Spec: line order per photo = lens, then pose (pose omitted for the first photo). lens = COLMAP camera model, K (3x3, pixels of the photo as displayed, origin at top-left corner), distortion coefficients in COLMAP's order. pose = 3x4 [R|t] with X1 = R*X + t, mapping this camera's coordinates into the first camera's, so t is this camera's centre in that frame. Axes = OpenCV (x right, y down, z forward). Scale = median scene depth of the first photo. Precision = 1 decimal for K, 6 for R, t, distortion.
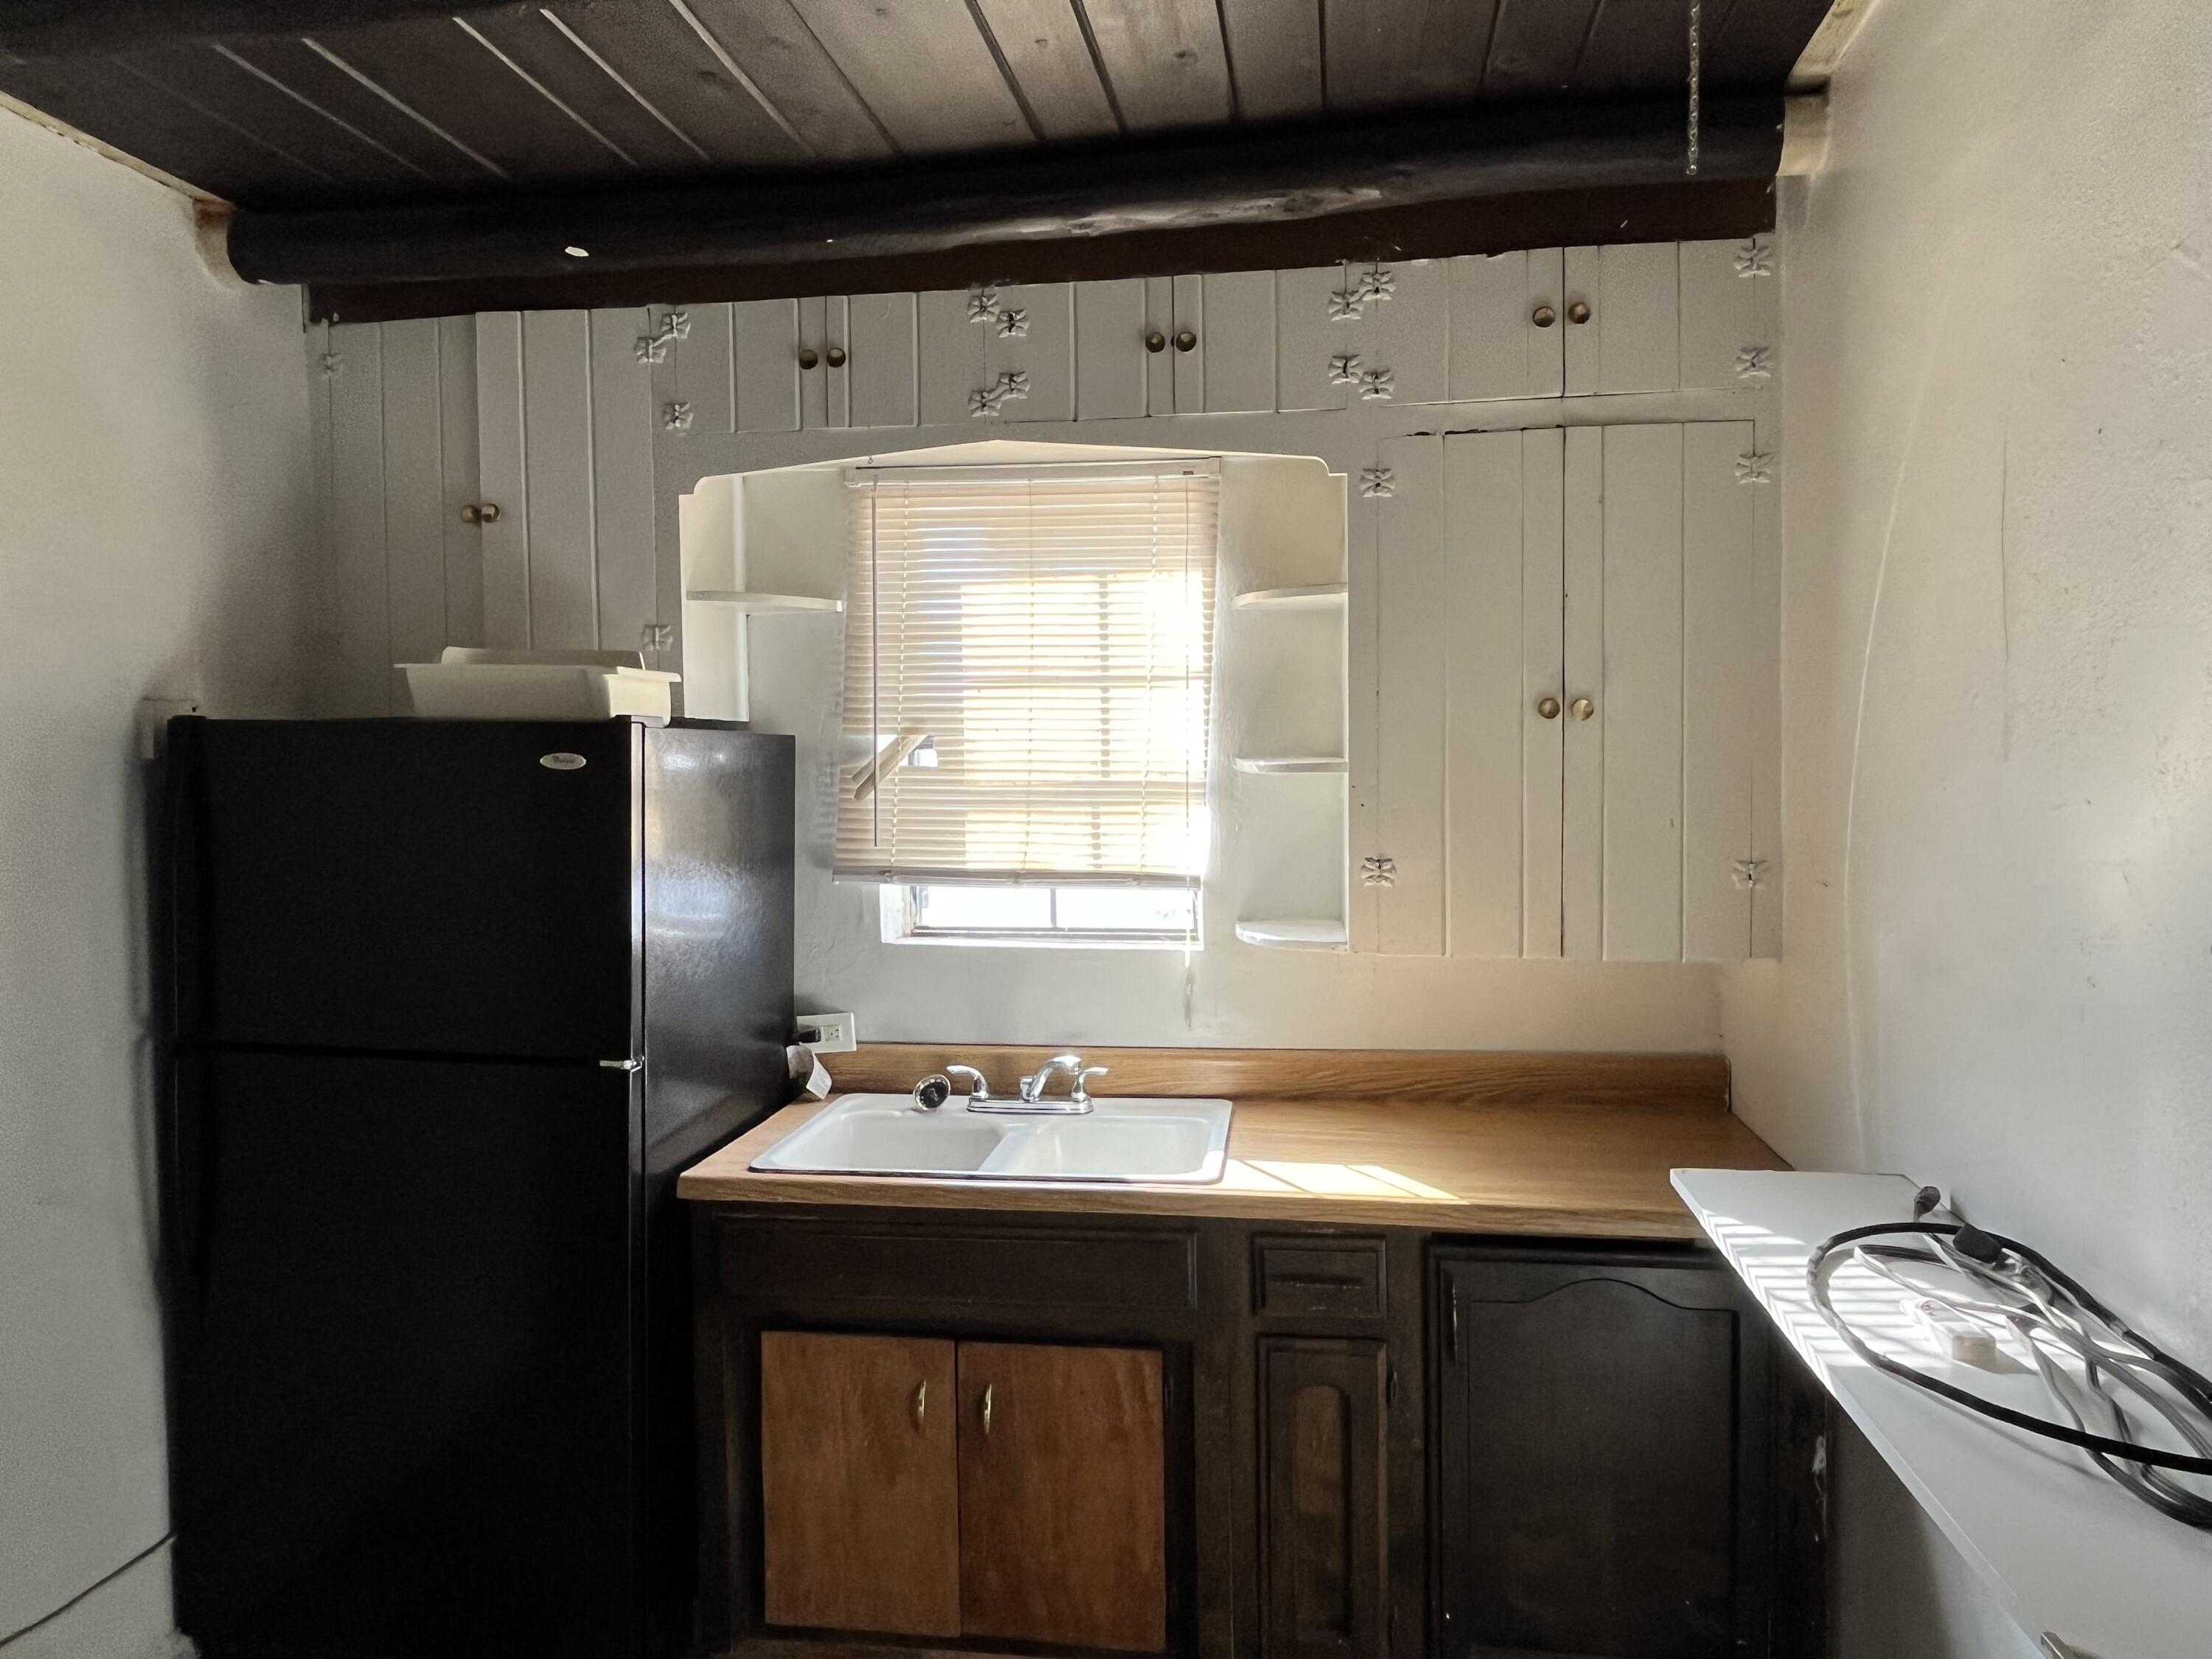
lens RADIAL K [[1382.4, 0, 1088.0], [0, 1382.4, 816.7], [0, 0, 1]] dist [0.003806, -0.004339]
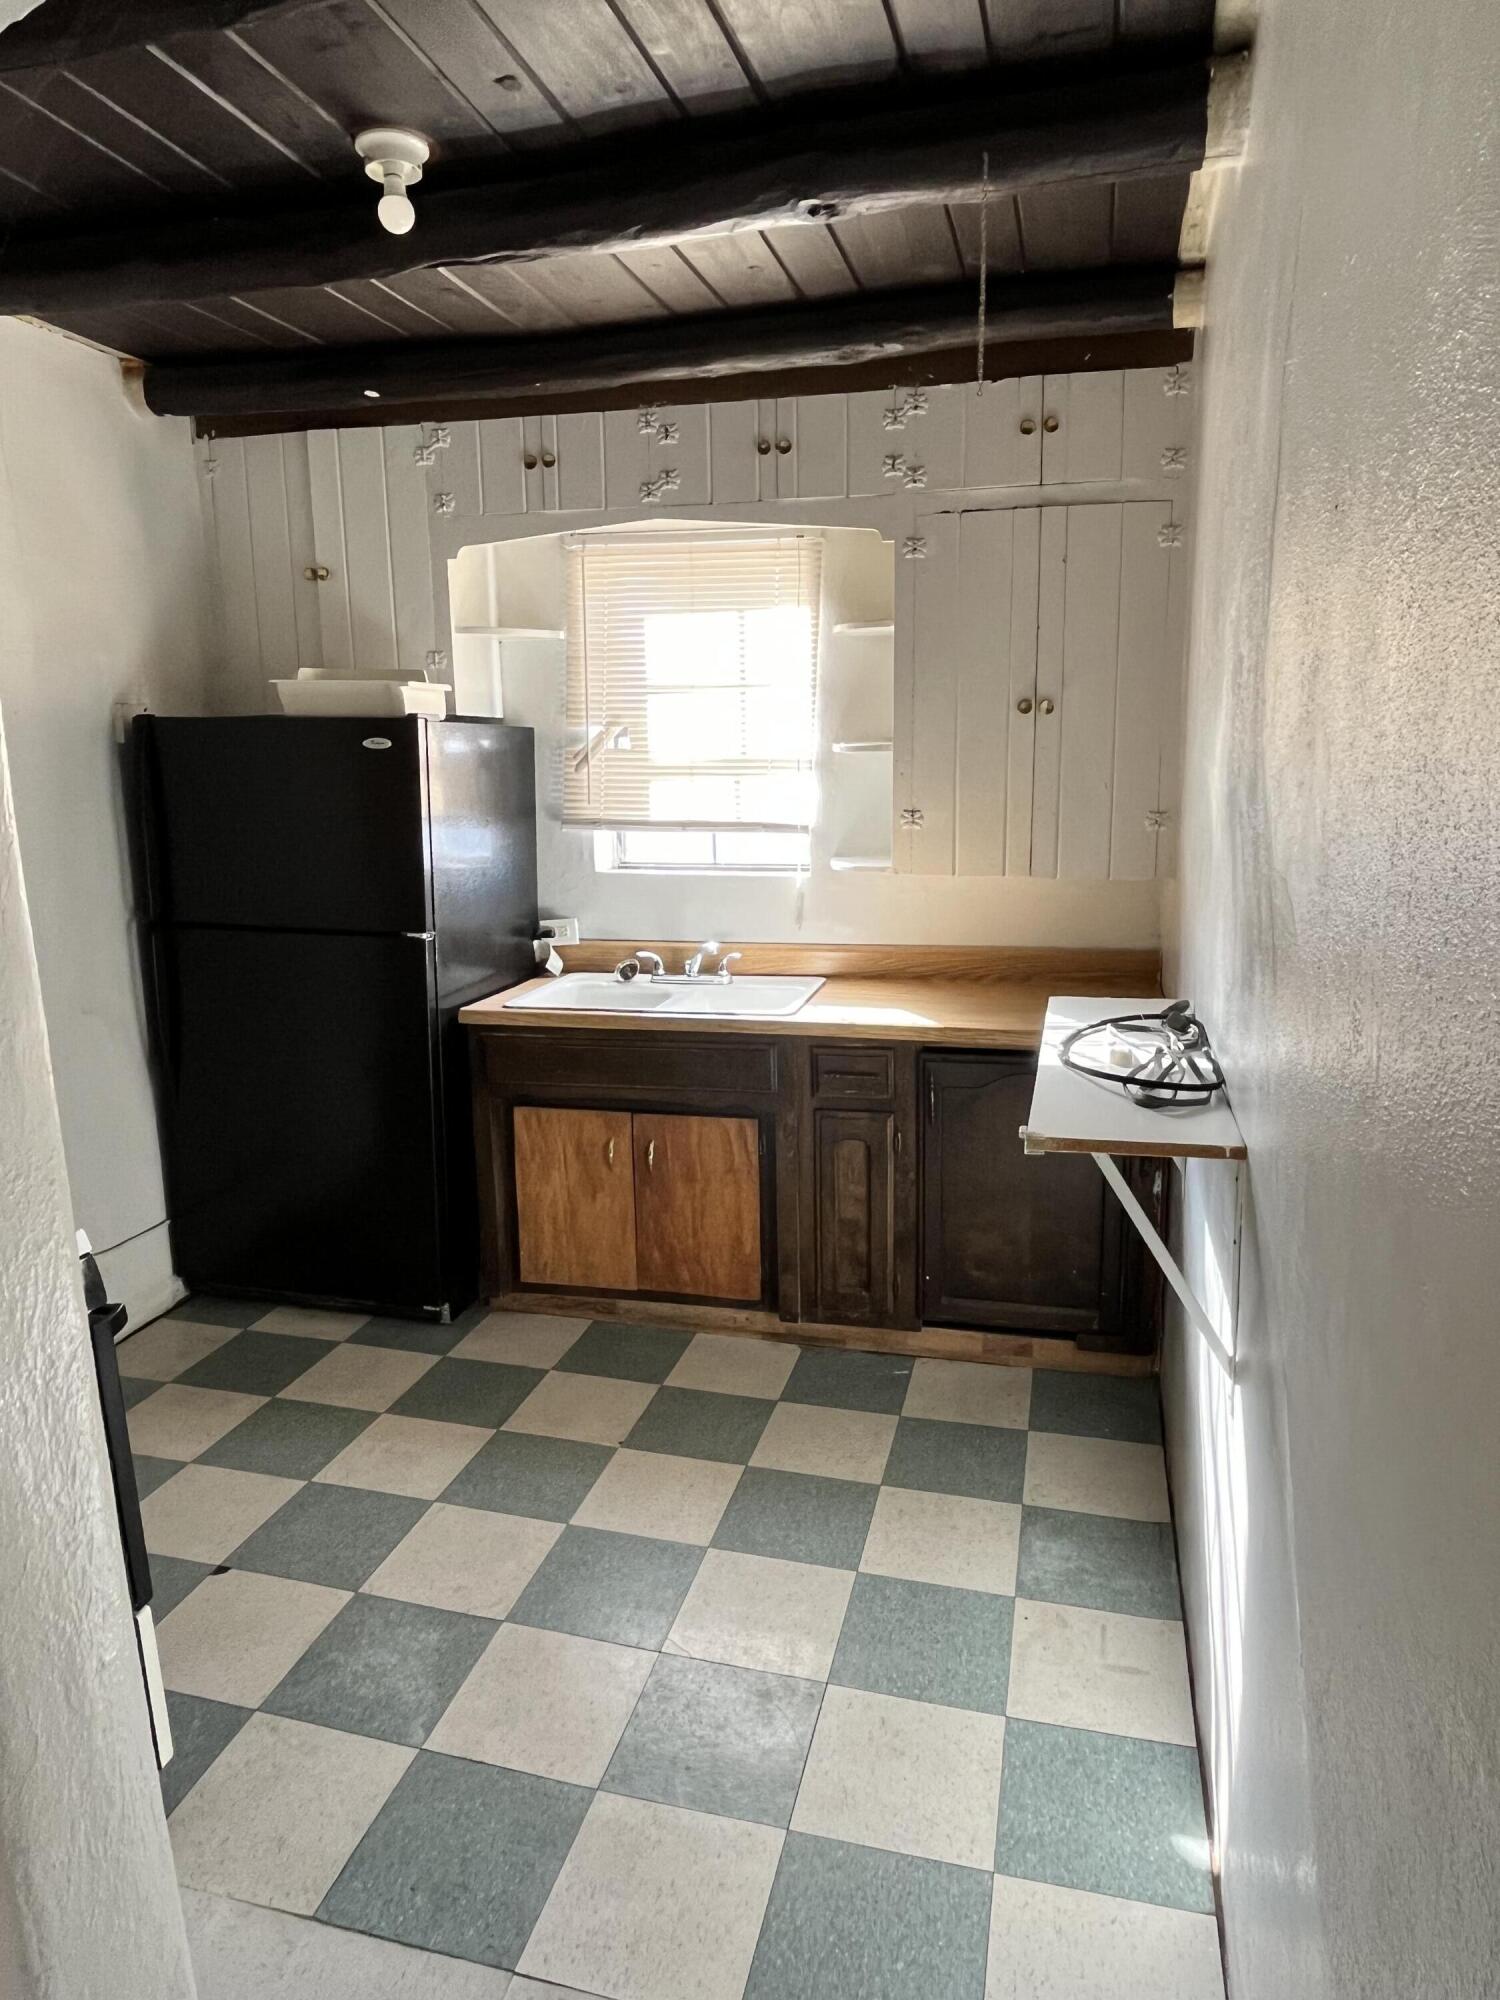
lens RADIAL K [[1249.9, 0, 750.0], [0, 1249.9, 1000.0], [0, 0, 1]] dist [0.003806, -0.004339]
pose [[0.996342, 0.015280, -0.084078, 0.157054], [-0.002278, 0.988283, 0.152614, 0.028166], [0.085424, -0.151864, 0.984703, -0.384239]]
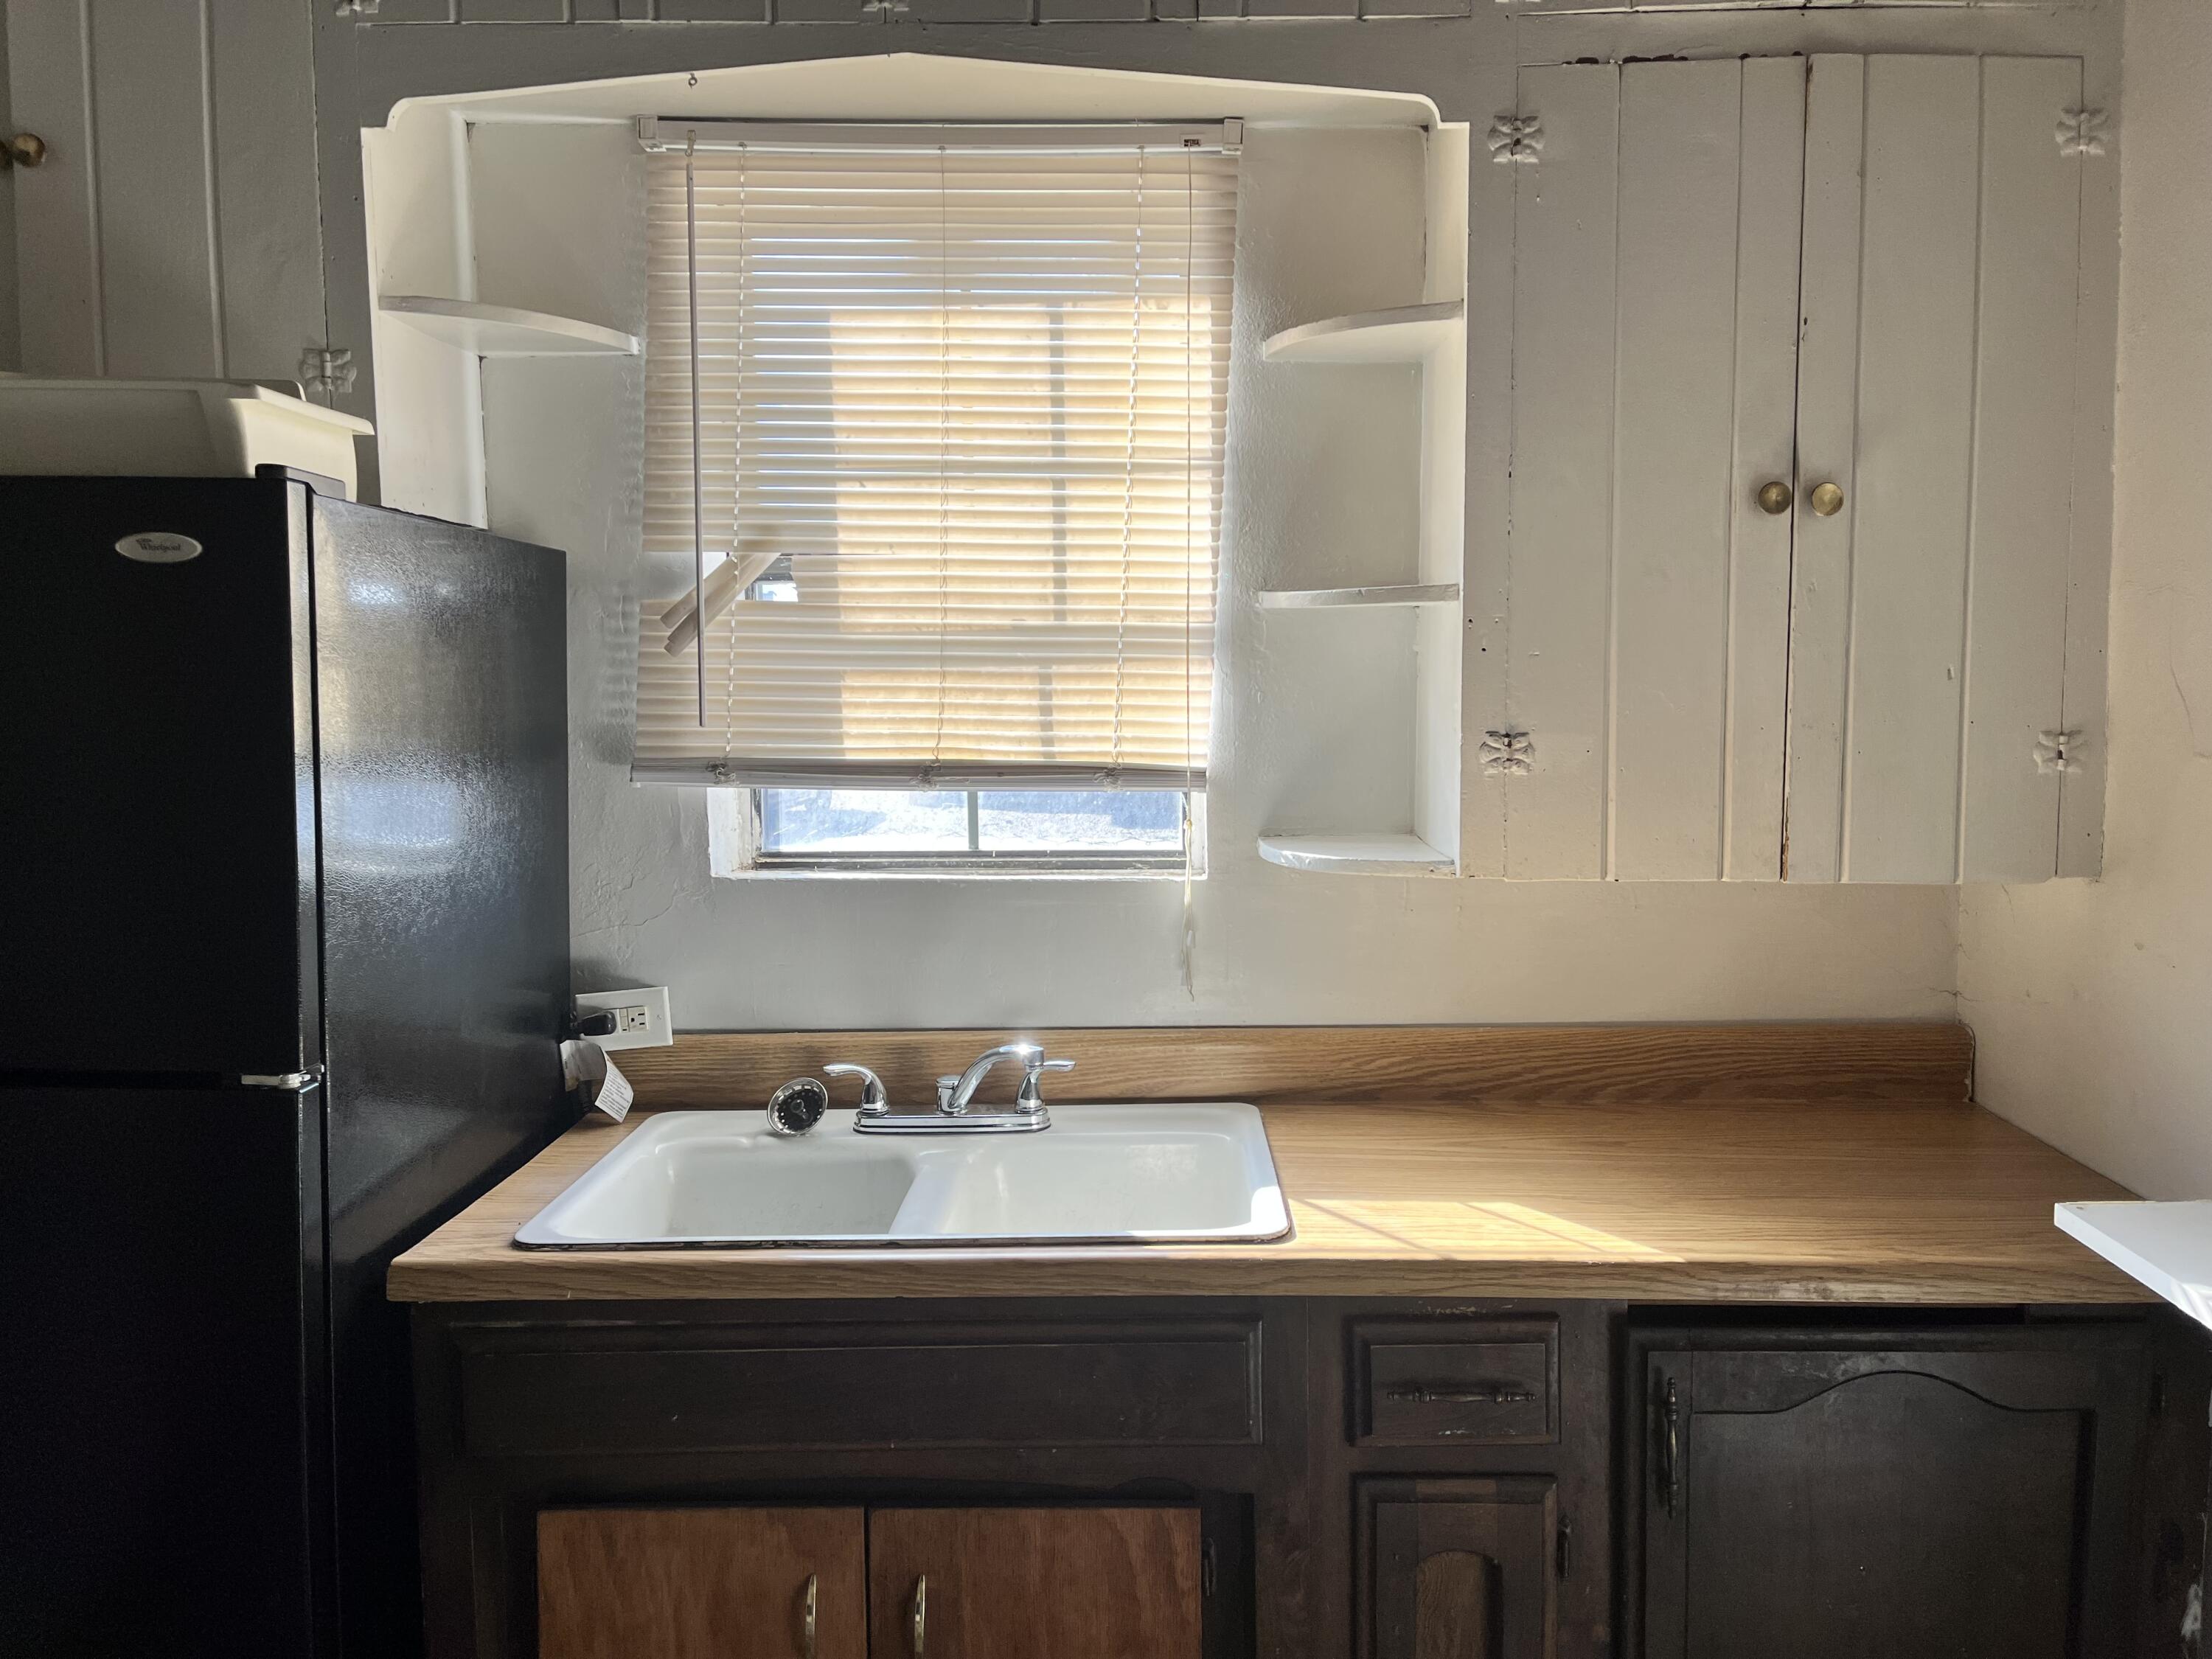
lens RADIAL K [[1665.6, 0, 1106.2], [0, 1665.6, 826.9], [0, 0, 1]] dist [0.089128, -0.126158]
pose [[0.991600, -0.008037, 0.129092, -0.081946], [0.002237, 0.998984, 0.045013, 0.040041], [-0.129322, -0.044346, 0.990611, 0.247143]]
